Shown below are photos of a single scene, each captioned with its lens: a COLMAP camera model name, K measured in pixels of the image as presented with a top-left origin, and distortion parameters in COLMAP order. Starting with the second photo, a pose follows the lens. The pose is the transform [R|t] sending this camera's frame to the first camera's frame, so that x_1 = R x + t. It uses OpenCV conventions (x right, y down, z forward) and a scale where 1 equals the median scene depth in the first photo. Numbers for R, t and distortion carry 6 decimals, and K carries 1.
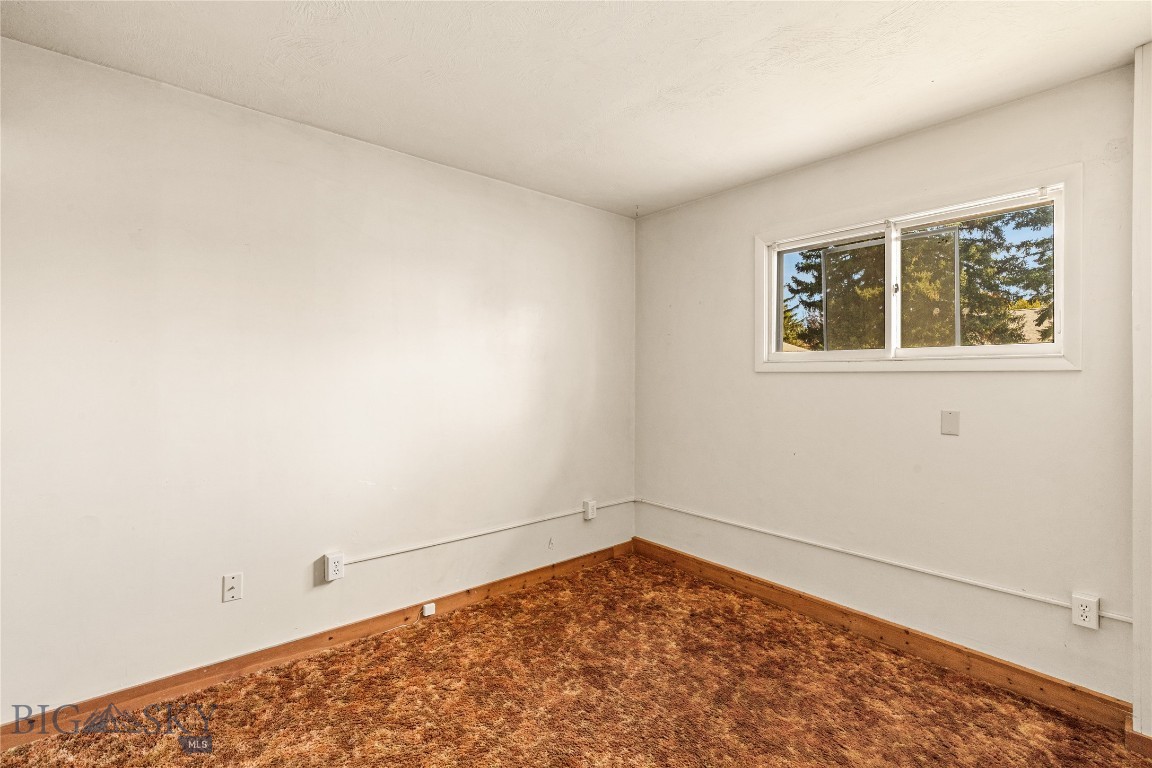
lens RADIAL K [[524.3, 0, 581.1], [0, 524.3, 377.6], [0, 0, 1]] dist [-0.007786, 0.002207]
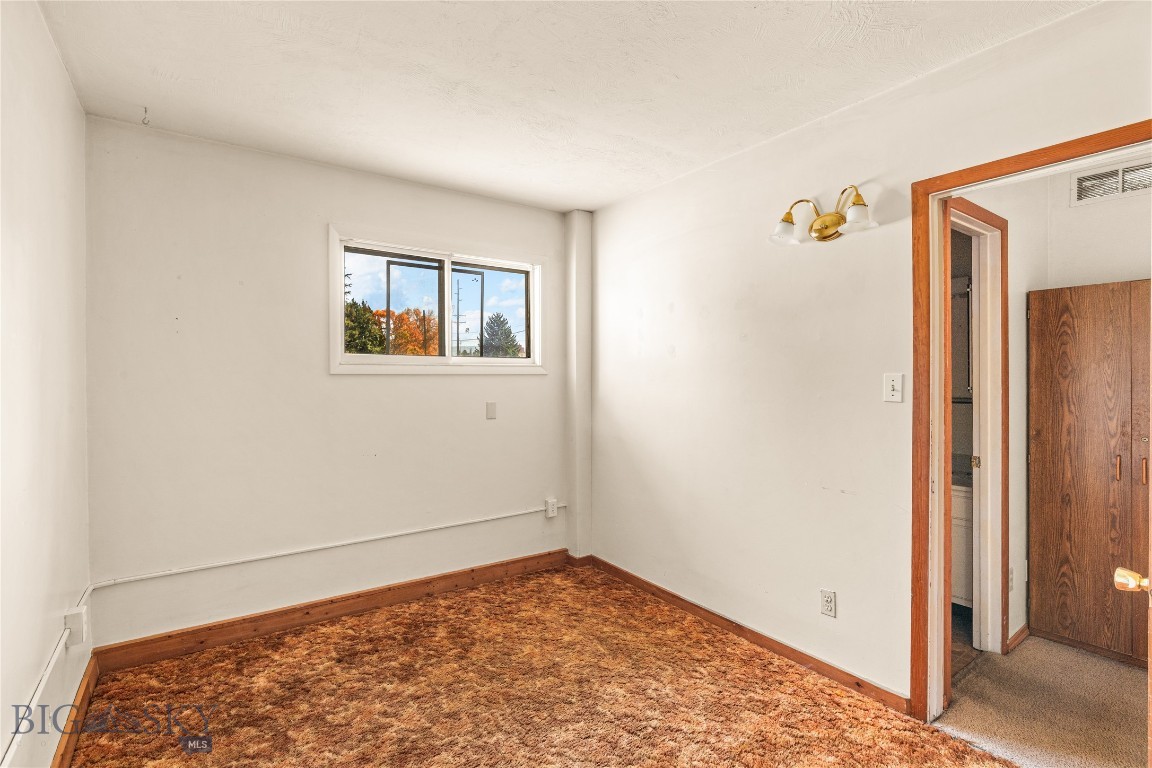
lens RADIAL K [[524.3, 0, 579.7], [0, 524.3, 379.6], [0, 0, 1]] dist [-0.007786, 0.002207]
pose [[0.089374, -0.011045, 0.995937, -0.666062], [0.005395, 0.999929, 0.010605, -0.011694], [-0.995984, 0.004426, 0.089428, 0.598257]]
